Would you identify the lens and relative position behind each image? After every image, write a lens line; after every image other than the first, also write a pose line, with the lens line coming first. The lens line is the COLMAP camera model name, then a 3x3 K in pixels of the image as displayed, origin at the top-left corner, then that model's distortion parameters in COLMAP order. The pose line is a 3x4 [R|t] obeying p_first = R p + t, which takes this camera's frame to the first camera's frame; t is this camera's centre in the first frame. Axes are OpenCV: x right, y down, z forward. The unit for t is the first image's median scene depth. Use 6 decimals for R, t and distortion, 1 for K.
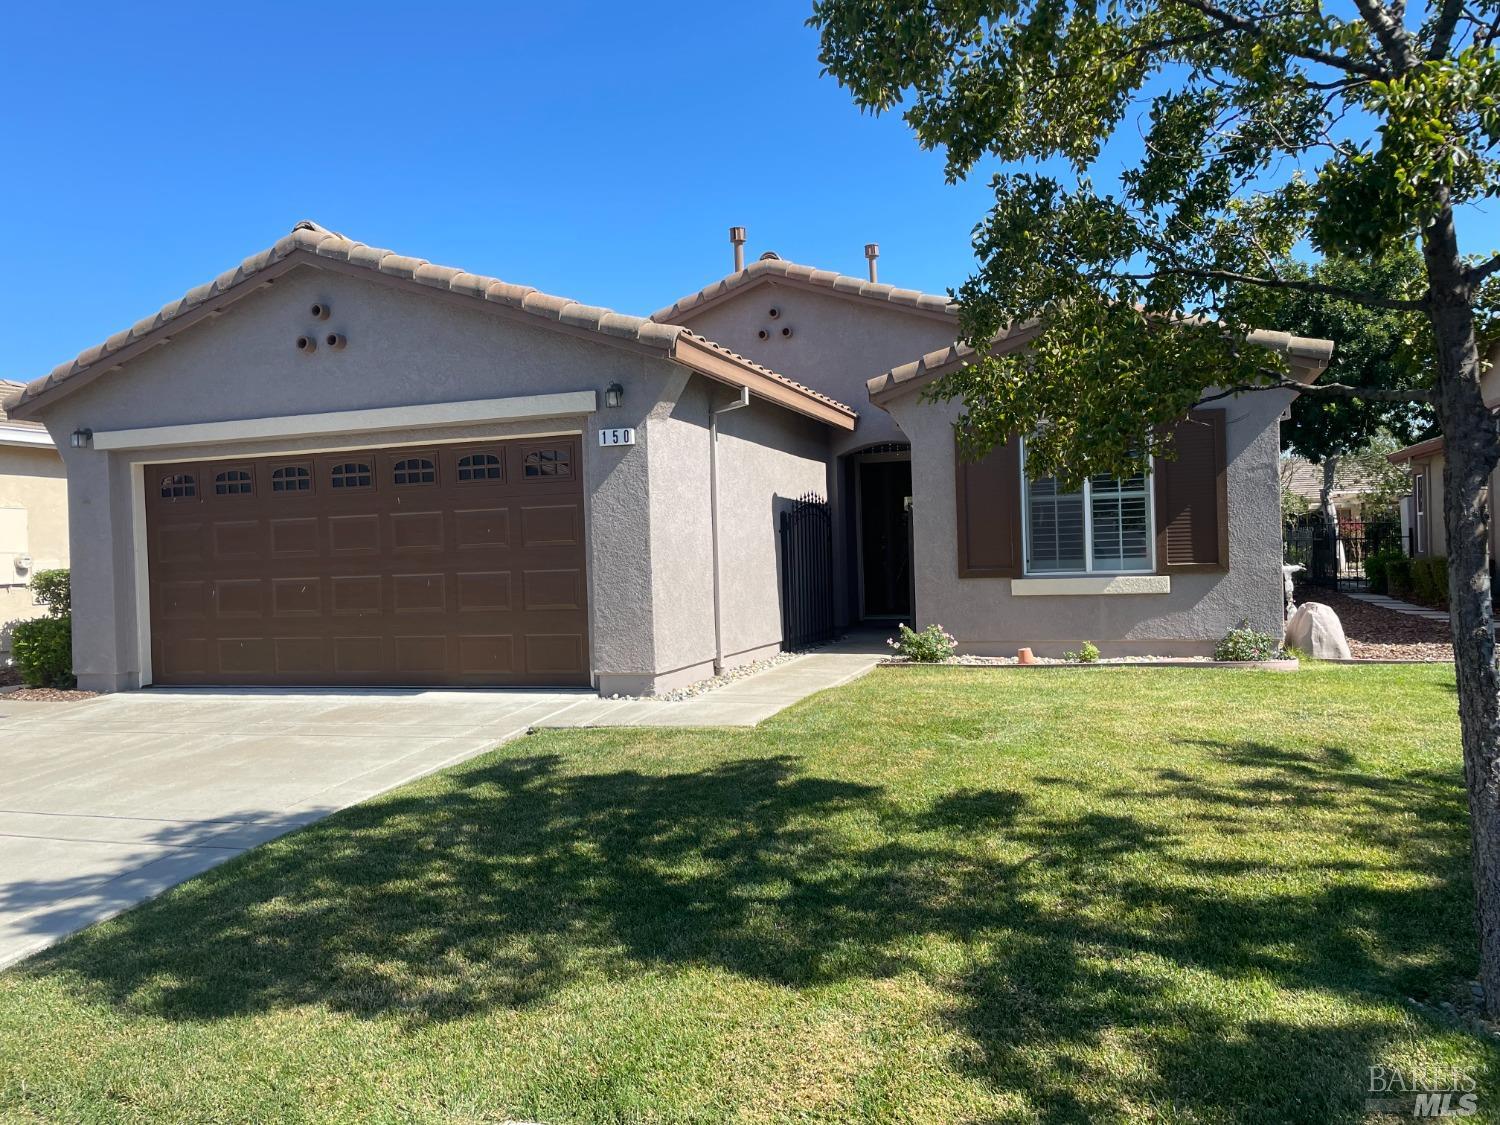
lens RADIAL K [[1138.4, 0, 745.7], [0, 1138.4, 567.0], [0, 0, 1]] dist [0.094002, -0.114619]
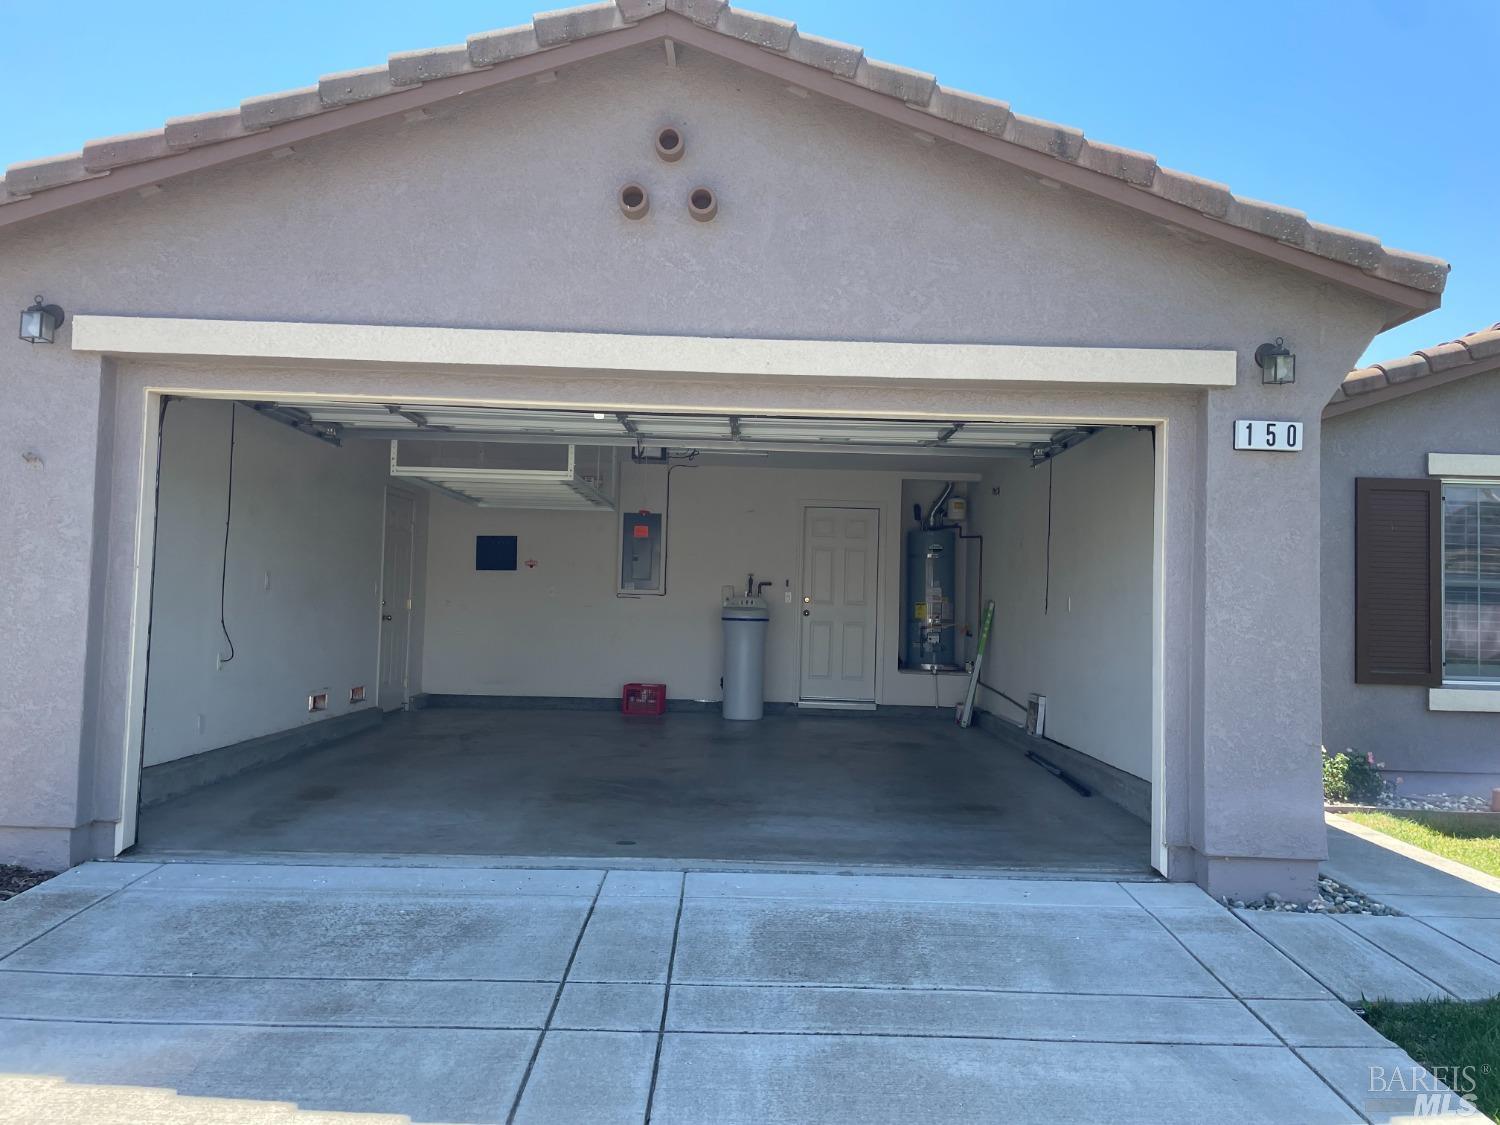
lens RADIAL K [[1139.4, 0, 756.4], [0, 1139.4, 554.0], [0, 0, 1]] dist [0.097743, -0.120904]
pose [[0.933716, 0.074343, 0.350211, -0.476729], [-0.054125, 0.996271, -0.067185, -0.001773], [-0.353900, 0.043776, 0.934258, 0.478315]]
